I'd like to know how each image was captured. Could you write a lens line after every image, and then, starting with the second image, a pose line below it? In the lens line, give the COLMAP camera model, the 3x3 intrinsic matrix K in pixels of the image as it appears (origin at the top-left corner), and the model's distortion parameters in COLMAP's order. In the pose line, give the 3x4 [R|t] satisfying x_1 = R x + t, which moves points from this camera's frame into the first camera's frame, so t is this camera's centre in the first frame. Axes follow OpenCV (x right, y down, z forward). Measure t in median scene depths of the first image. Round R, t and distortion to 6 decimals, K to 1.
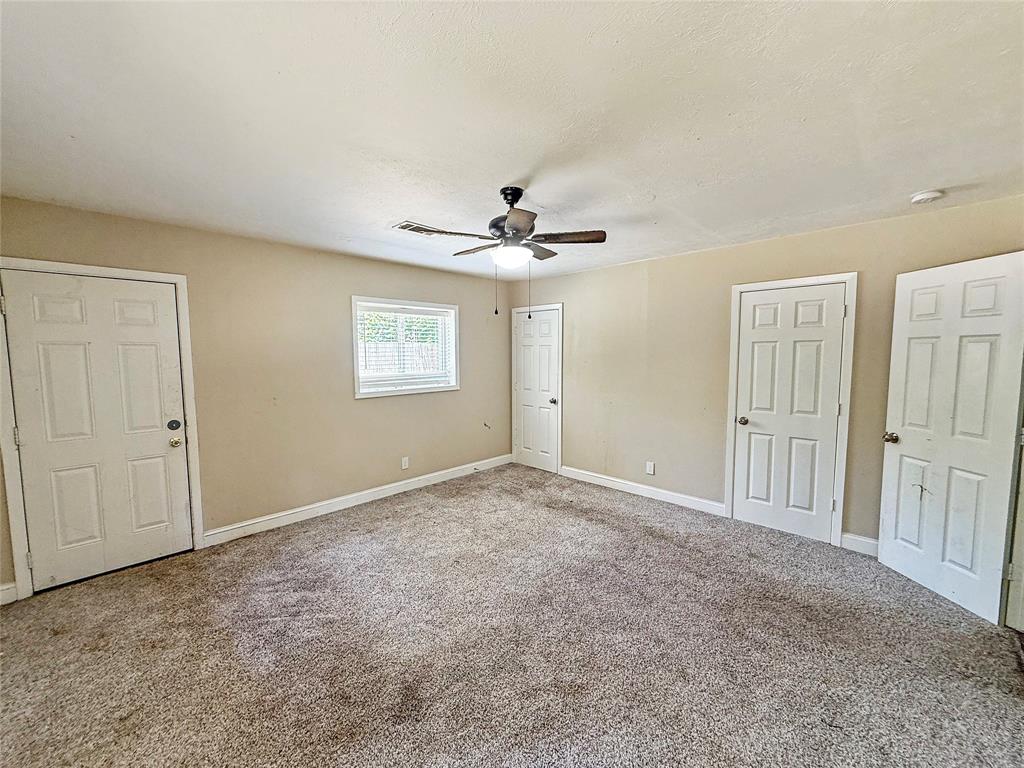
lens RADIAL K [[410.0, 0, 509.7], [0, 410.0, 384.5], [0, 0, 1]] dist [0.000964, 0.000141]
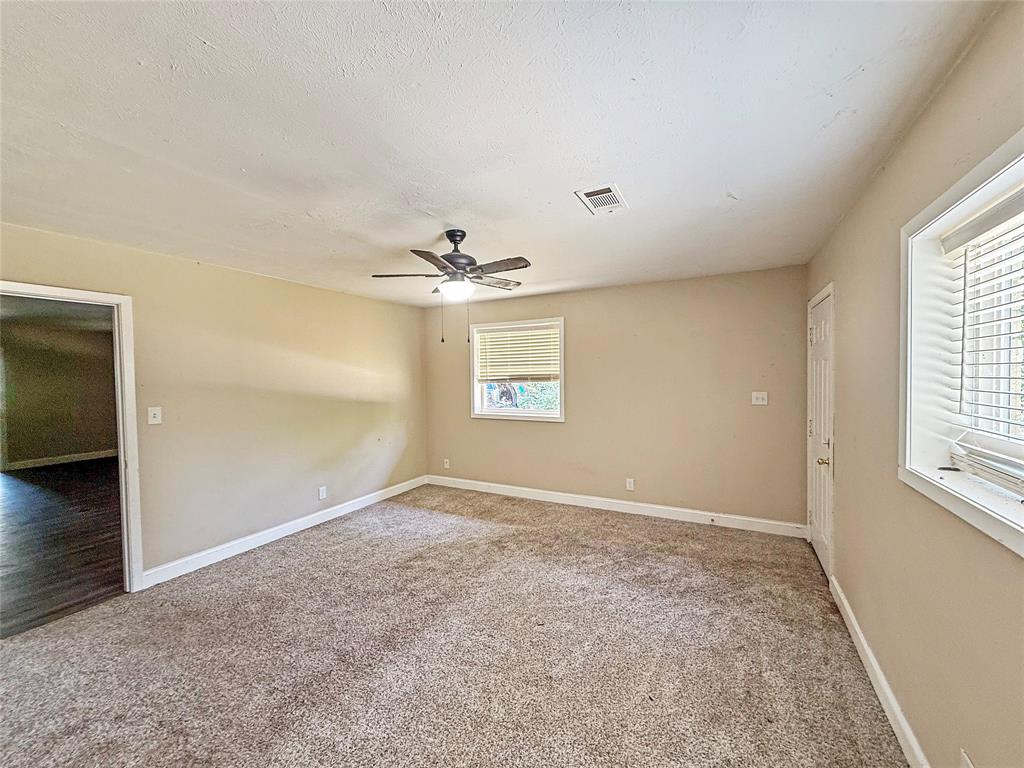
lens RADIAL K [[410.0, 0, 509.7], [0, 410.0, 384.5], [0, 0, 1]] dist [0.000964, 0.000141]
pose [[-0.959915, 0.025037, -0.279172, 0.113633], [-0.004076, 0.994650, 0.103221, -0.100731], [0.280263, 0.100221, -0.954677, 1.295950]]
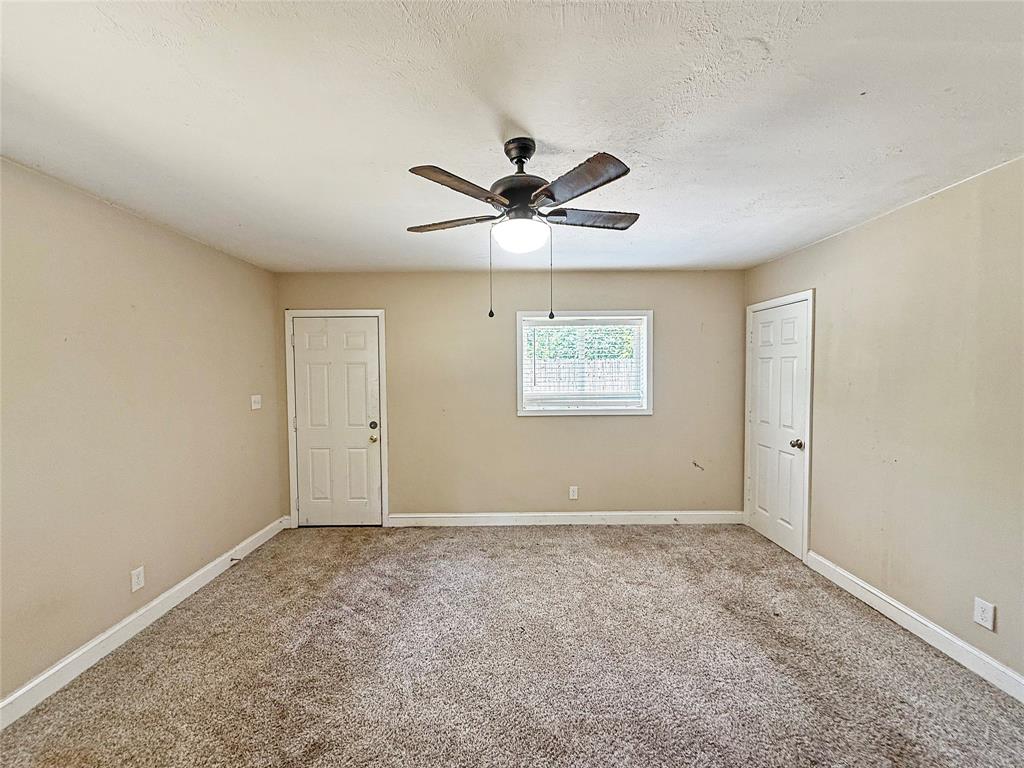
lens RADIAL K [[410.0, 0, 509.7], [0, 410.0, 384.5], [0, 0, 1]] dist [0.000964, 0.000141]
pose [[0.706772, 0.023255, -0.707060, 0.307471], [-0.052200, 0.998449, -0.019340, -0.020771], [0.705513, 0.050577, 0.706890, 0.295394]]
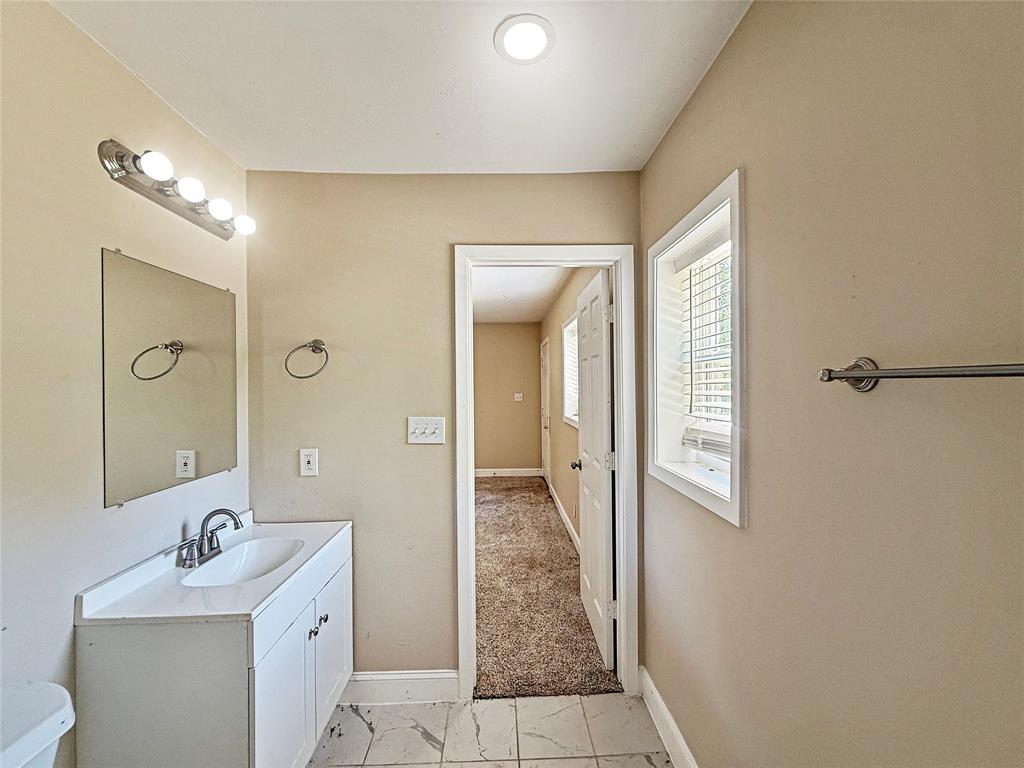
lens RADIAL K [[410.0, 0, 509.7], [0, 410.0, 384.5], [0, 0, 1]] dist [0.000964, 0.000141]
pose [[-0.696532, 0.009761, -0.717459, 0.487044], [-0.044255, 0.997419, 0.056534, -0.113306], [0.716160, 0.071129, -0.694302, 1.657089]]
